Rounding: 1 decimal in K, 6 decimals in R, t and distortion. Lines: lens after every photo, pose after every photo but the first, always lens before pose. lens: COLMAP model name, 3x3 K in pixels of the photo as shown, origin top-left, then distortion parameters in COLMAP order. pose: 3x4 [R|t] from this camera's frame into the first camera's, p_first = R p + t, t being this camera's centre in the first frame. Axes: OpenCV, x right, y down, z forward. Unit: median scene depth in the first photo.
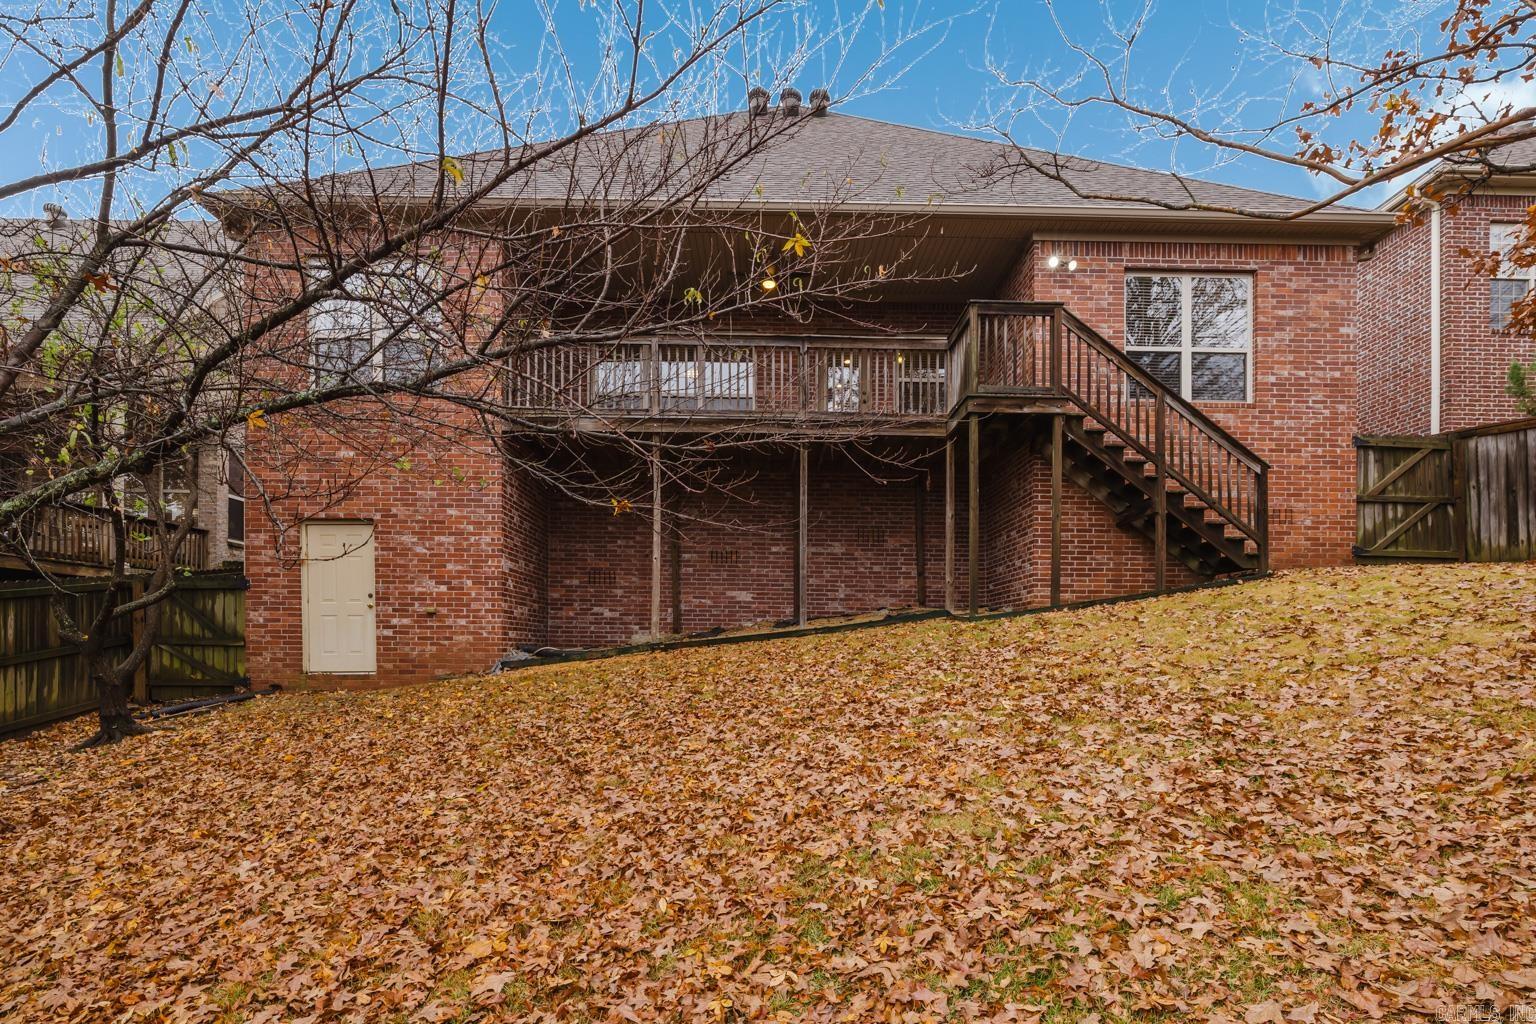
lens RADIAL K [[1270.6, 0, 768.5], [0, 1270.6, 616.8], [0, 0, 1]] dist [0.006992, -0.000477]
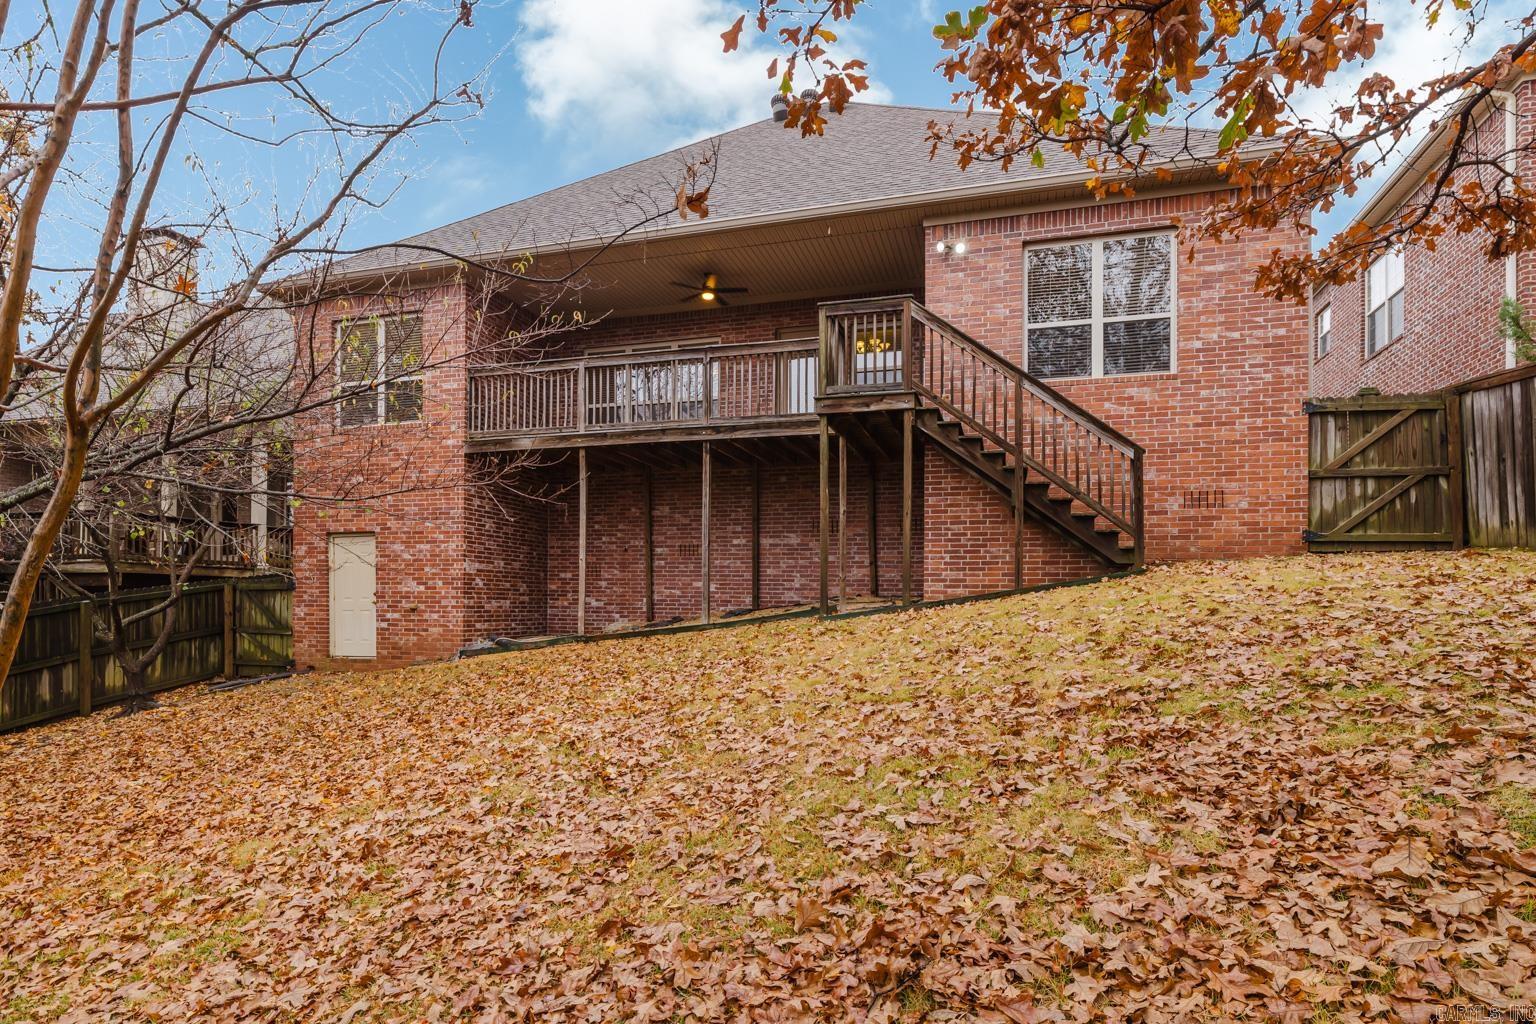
lens RADIAL K [[1270.6, 0, 767.6], [0, 1270.6, 511.4], [0, 0, 1]] dist [0.006992, -0.000477]
pose [[0.890283, -0.027281, -0.454591, 0.541371], [0.018245, 0.999539, -0.024251, -0.055677], [0.455043, 0.013296, 0.890370, 0.076472]]
